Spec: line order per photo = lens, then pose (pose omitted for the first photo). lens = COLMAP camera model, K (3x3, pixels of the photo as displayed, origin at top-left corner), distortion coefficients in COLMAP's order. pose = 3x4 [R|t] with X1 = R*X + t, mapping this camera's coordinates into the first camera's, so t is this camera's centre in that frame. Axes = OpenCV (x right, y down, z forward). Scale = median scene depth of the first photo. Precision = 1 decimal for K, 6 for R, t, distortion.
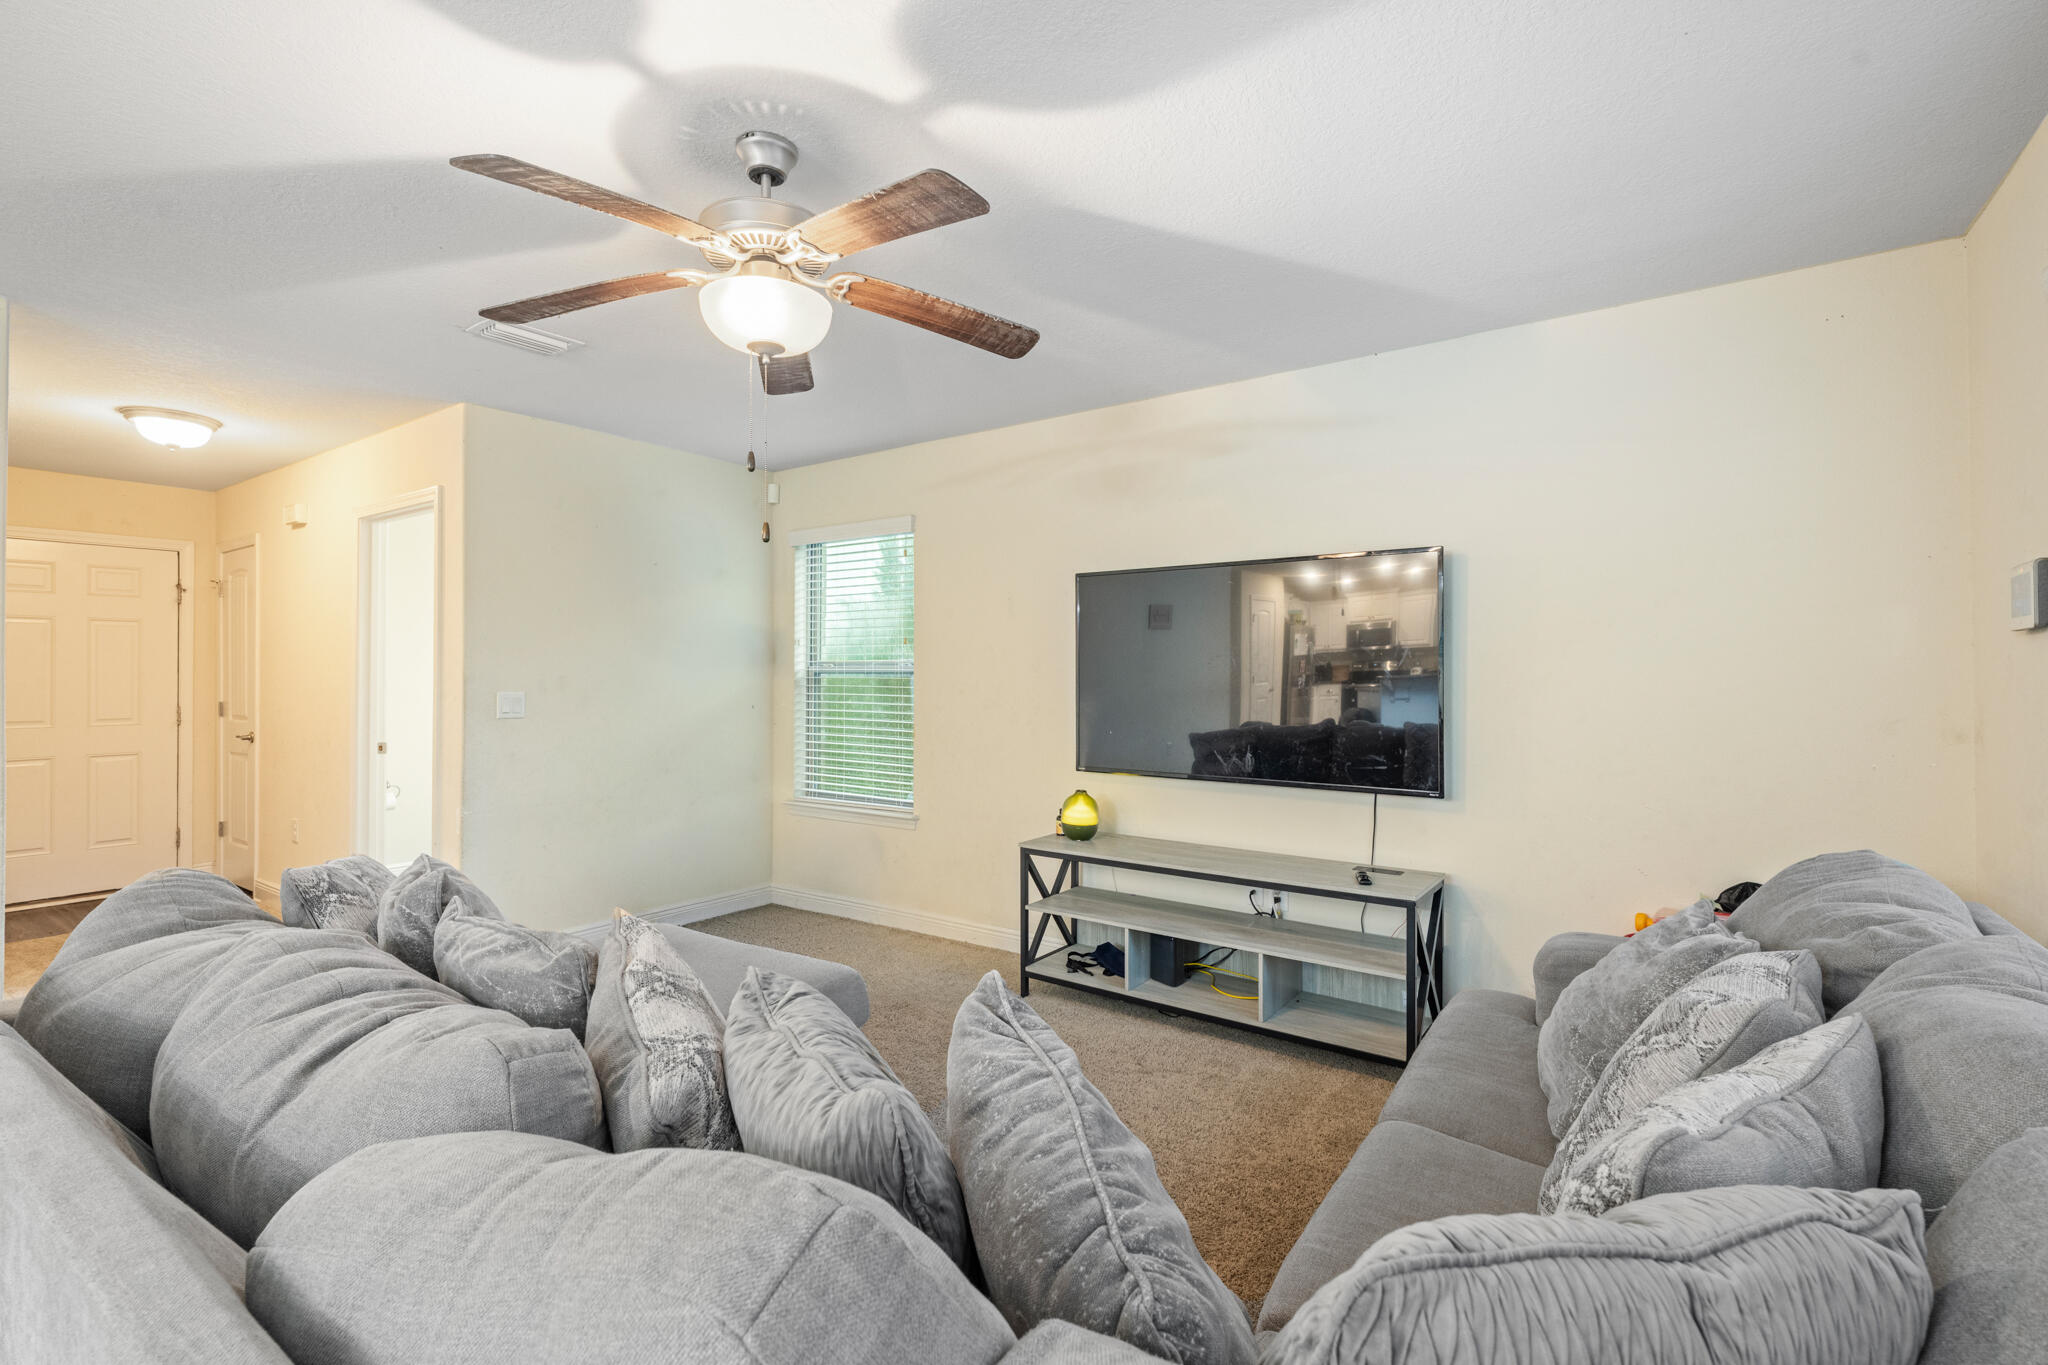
lens RADIAL K [[916.1, 0, 1027.8], [0, 916.1, 674.8], [0, 0, 1]] dist [0.001834, 0.000416]
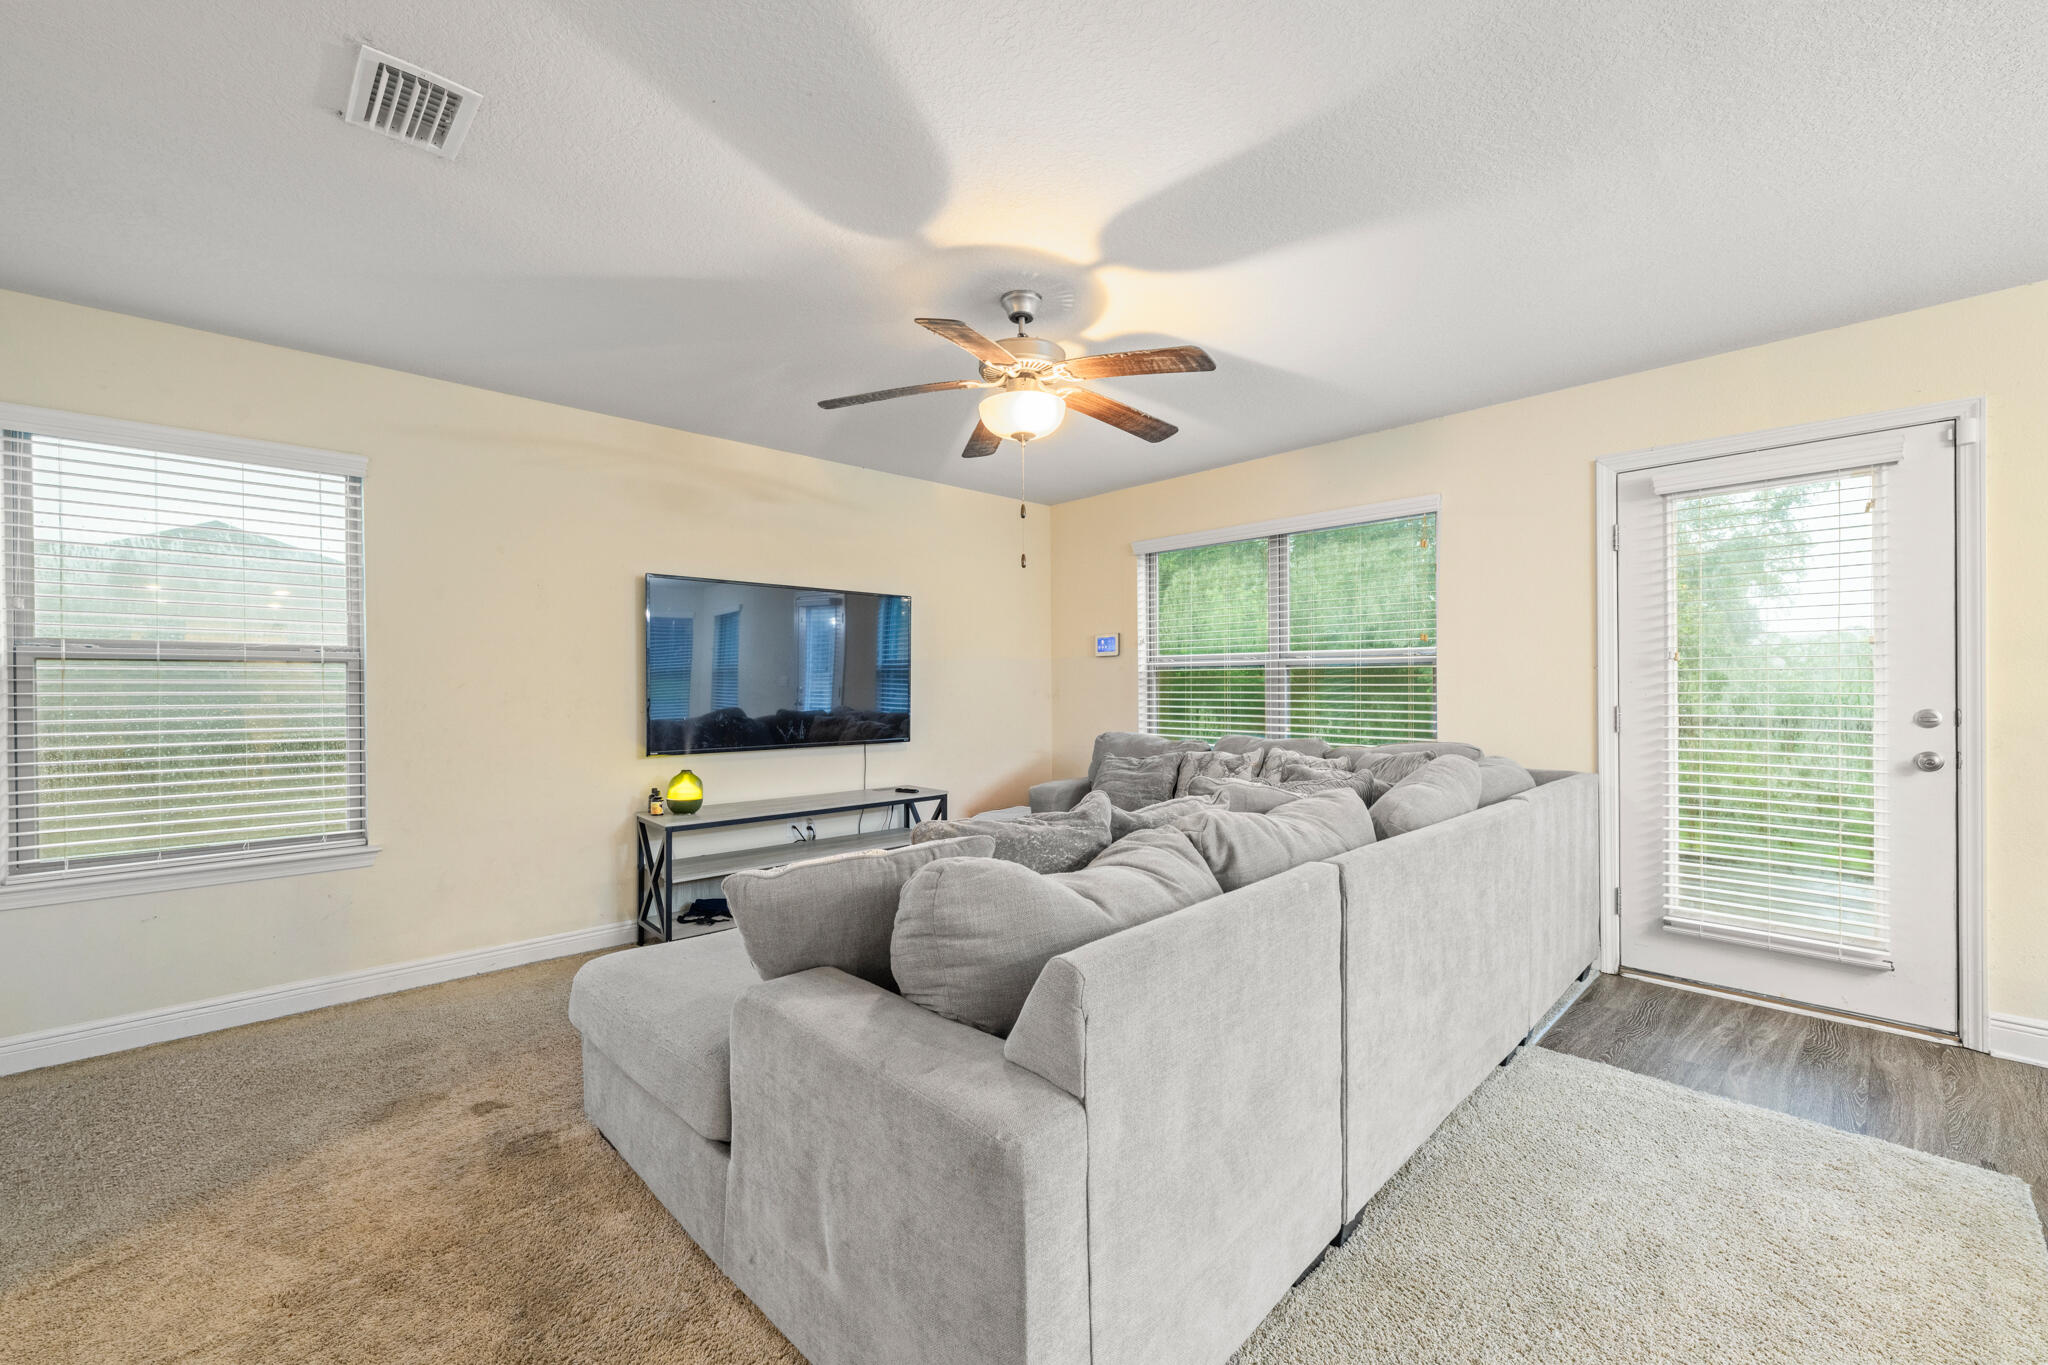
lens RADIAL K [[822.9, 0, 1016.8], [0, 822.9, 689.7], [0, 0, 1]] dist [0.000447, 0.000219]
pose [[0.201314, -0.010951, 0.979466, -0.887892], [0.000354, 0.999938, 0.011108, 0.017940], [-0.979527, -0.001889, 0.201305, 0.419244]]
